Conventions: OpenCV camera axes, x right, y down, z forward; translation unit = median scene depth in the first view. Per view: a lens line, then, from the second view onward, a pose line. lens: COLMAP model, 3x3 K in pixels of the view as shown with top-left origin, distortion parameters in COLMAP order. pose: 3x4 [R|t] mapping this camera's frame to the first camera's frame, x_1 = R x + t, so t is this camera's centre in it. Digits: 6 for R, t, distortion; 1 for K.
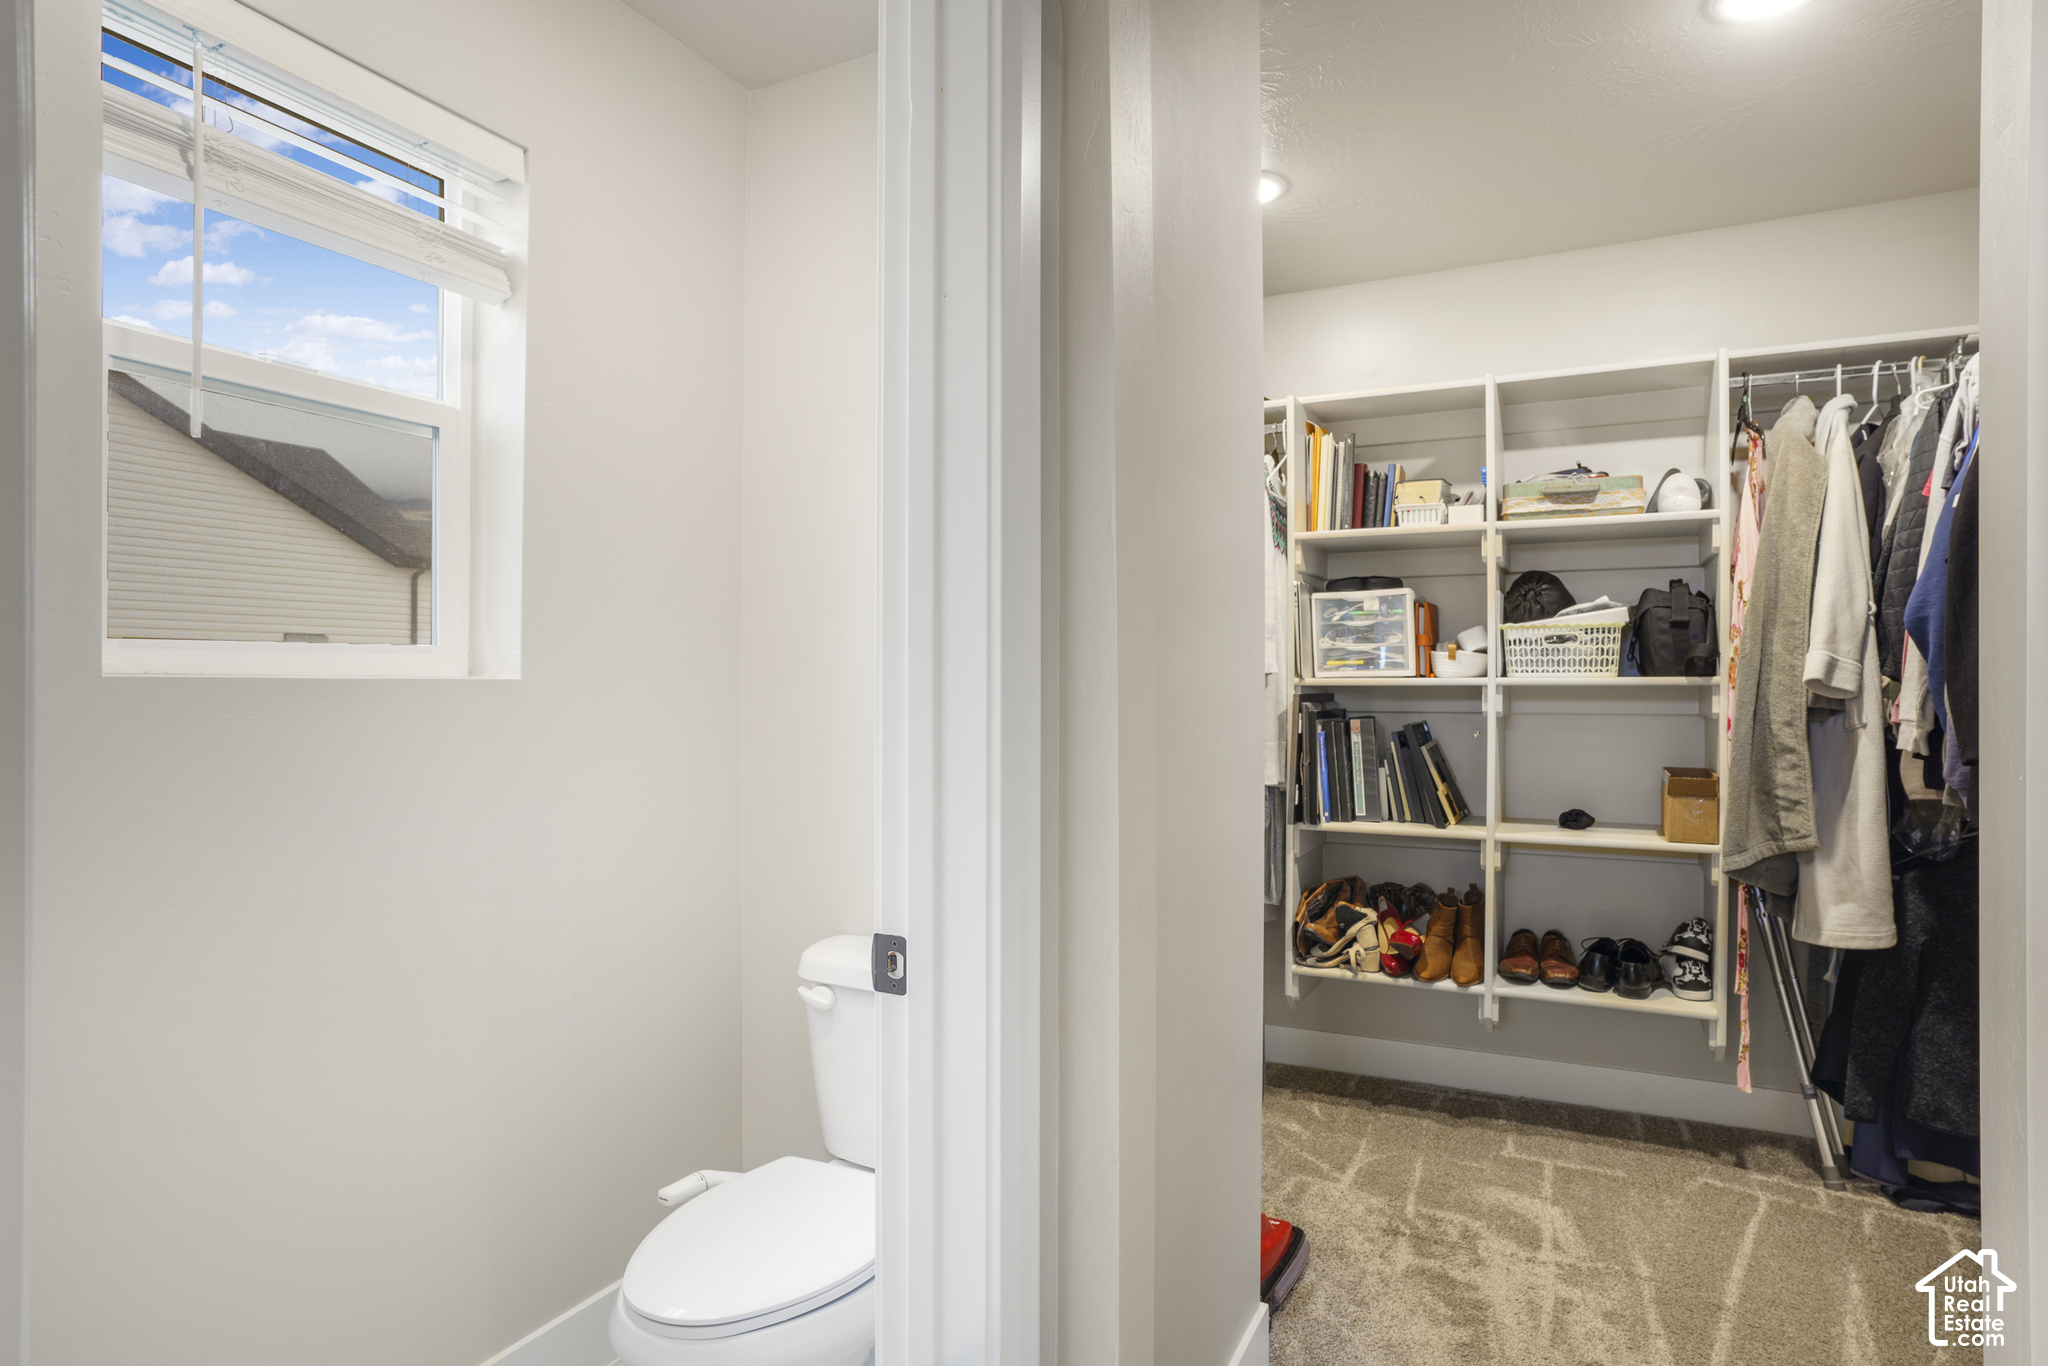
lens RADIAL K [[1101.0, 0, 1024.0], [0, 1101.0, 683.0], [0, 0, 1]] dist [-0.051145, 0.044379]
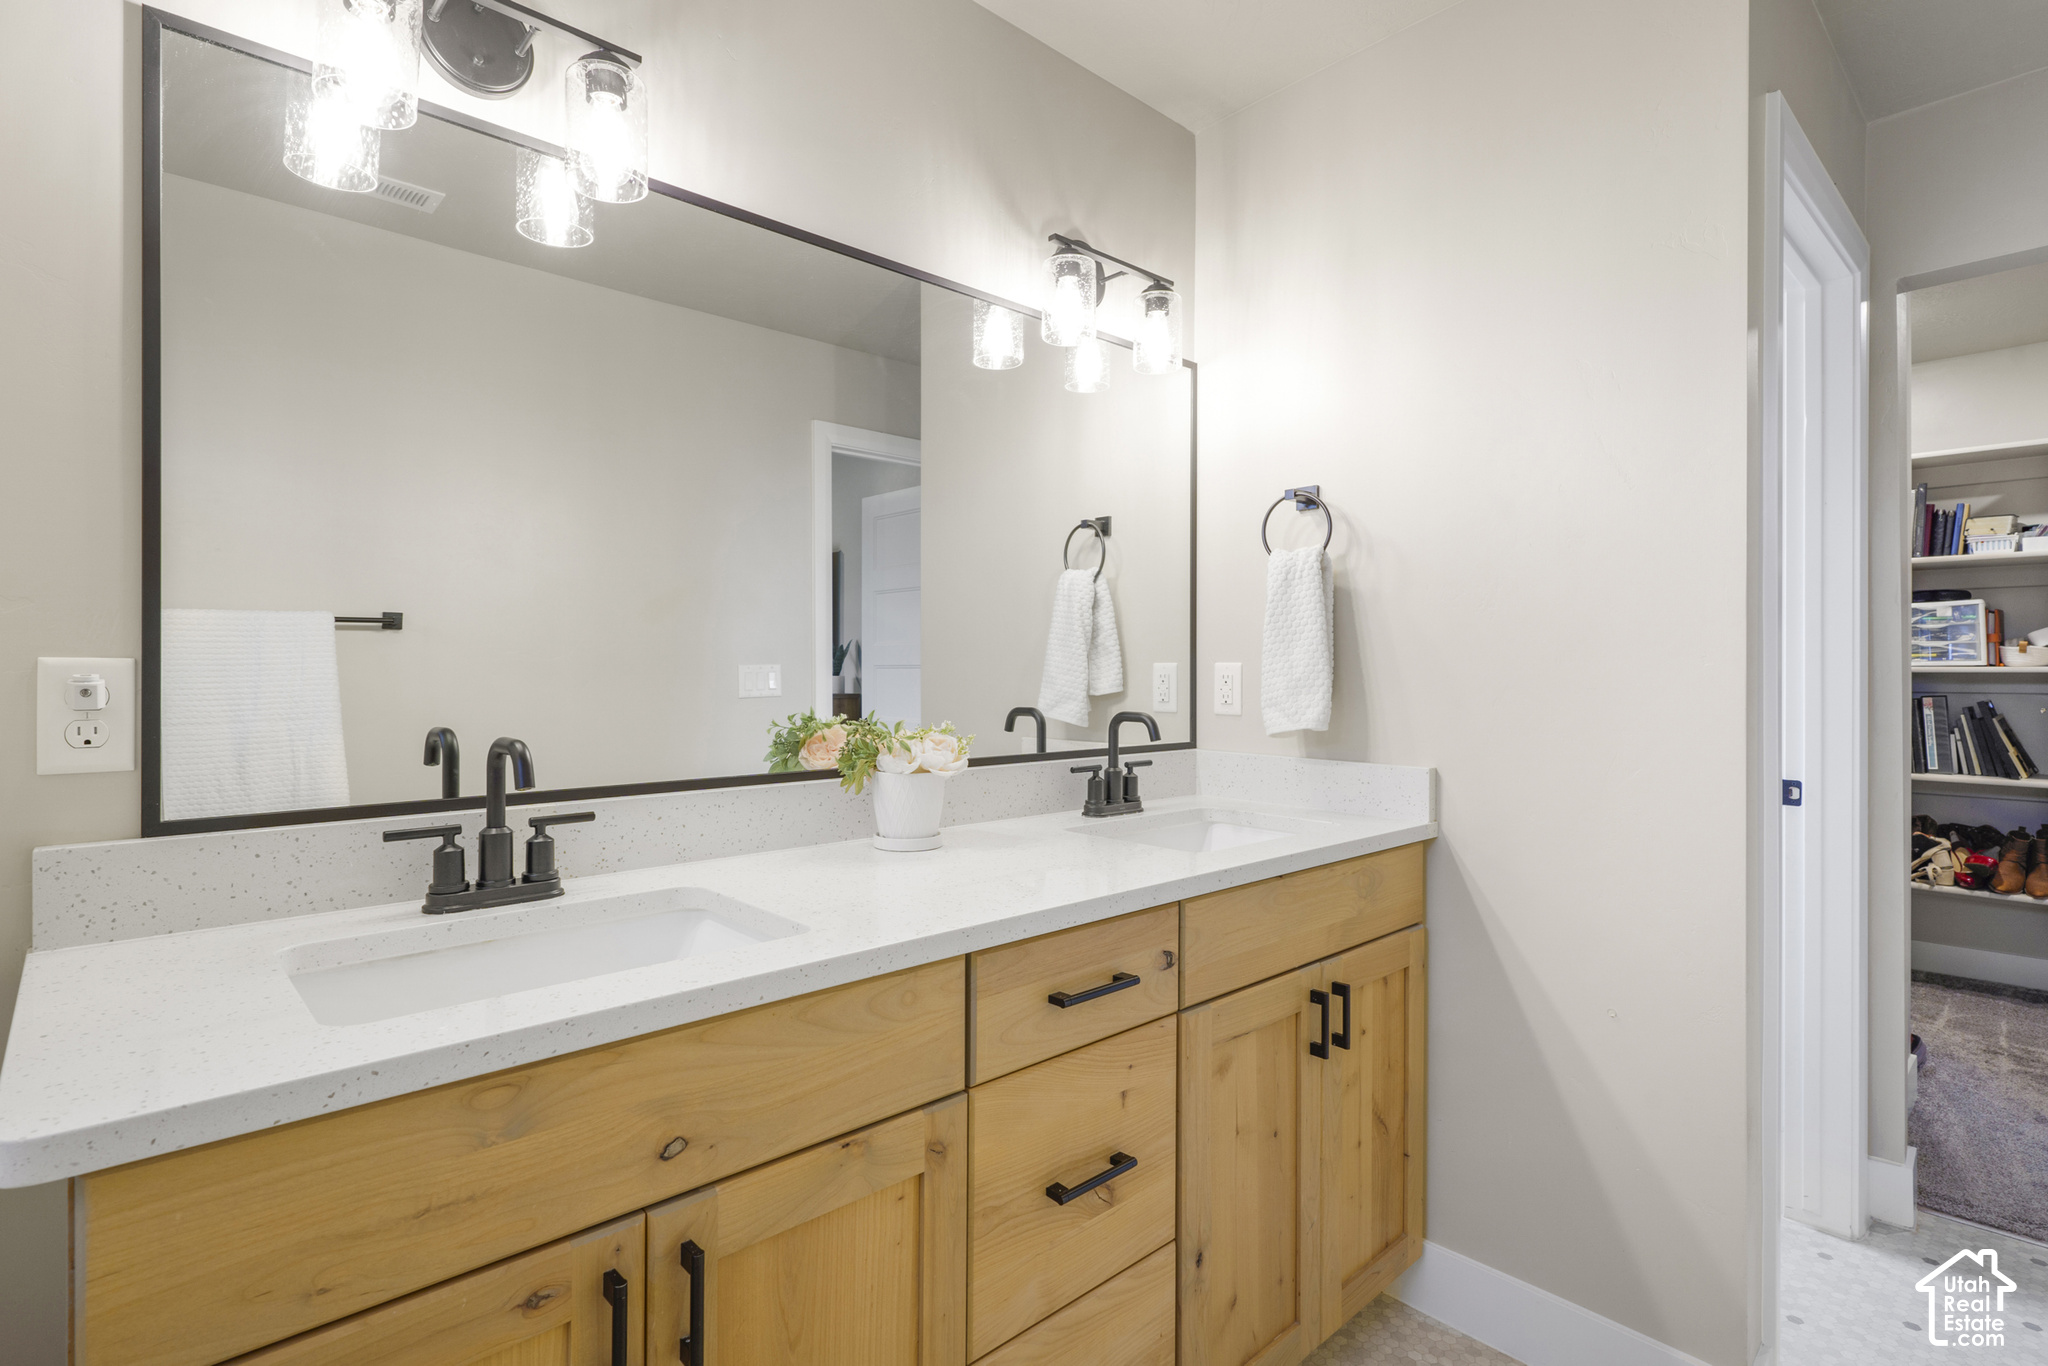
lens RADIAL K [[992.2, 0, 1028.8], [0, 992.2, 664.5], [0, 0, 1]] dist [0.000857, 0.000541]
pose [[0.939298, -0.000067, -0.343102, -0.325090], [-0.001355, 0.999991, -0.003902, -0.000995], [0.343099, 0.004130, 0.939290, -0.539132]]
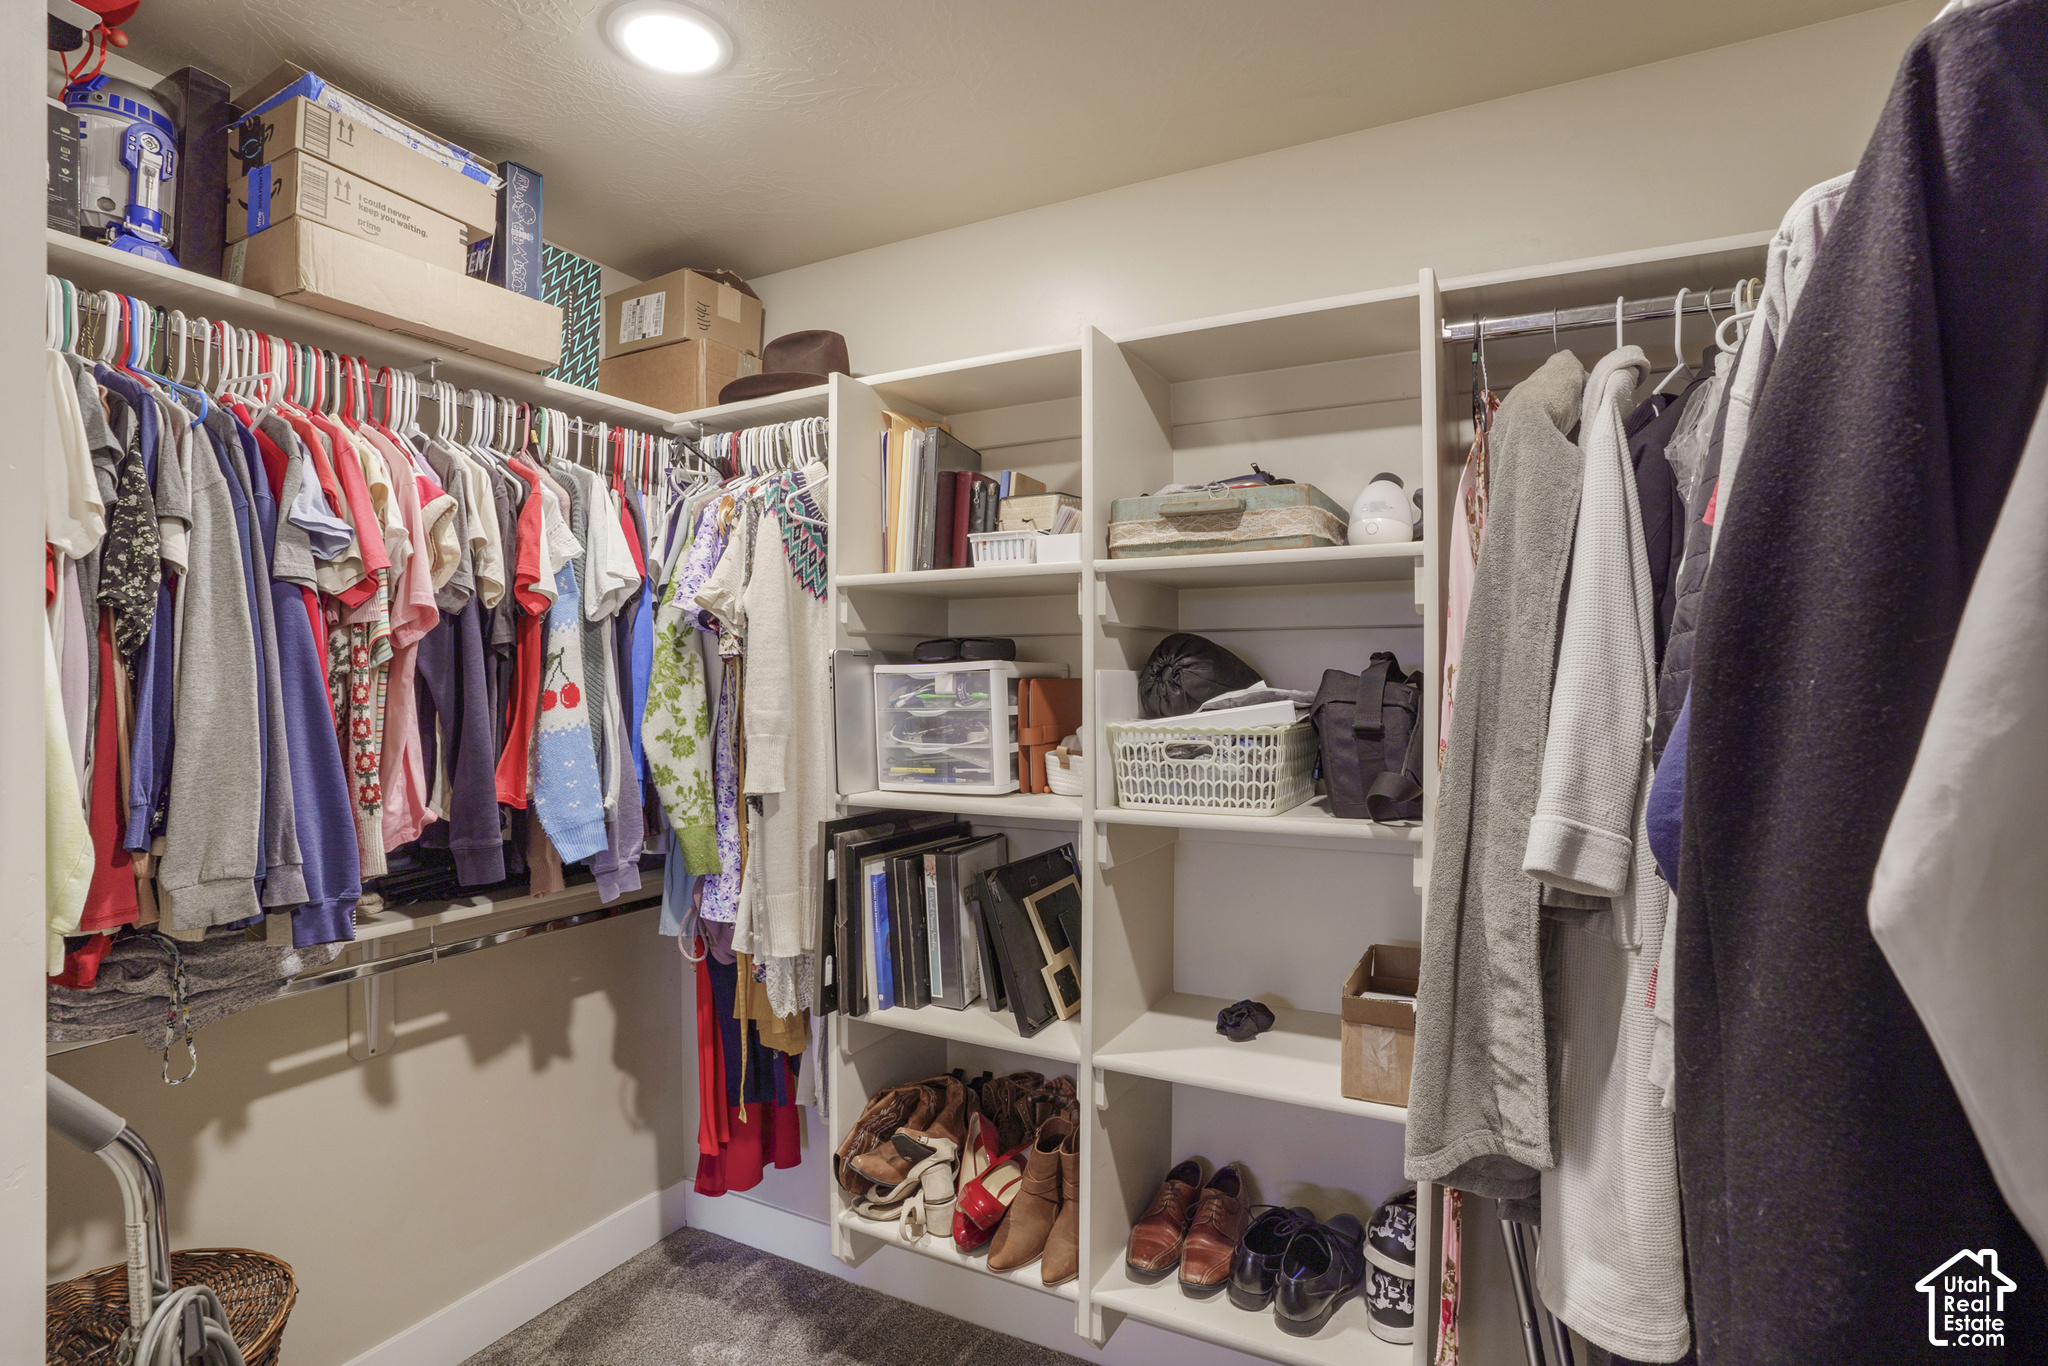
lens RADIAL K [[1018.3, 0, 992.8], [0, 1018.3, 690.6], [0, 0, 1]] dist [-0.074369, 0.039513]
pose [[0.999650, -0.001156, -0.026413, 0.368315], [0.001257, 0.999992, 0.003811, -0.071253], [0.026408, -0.003842, 0.999644, 0.394222]]
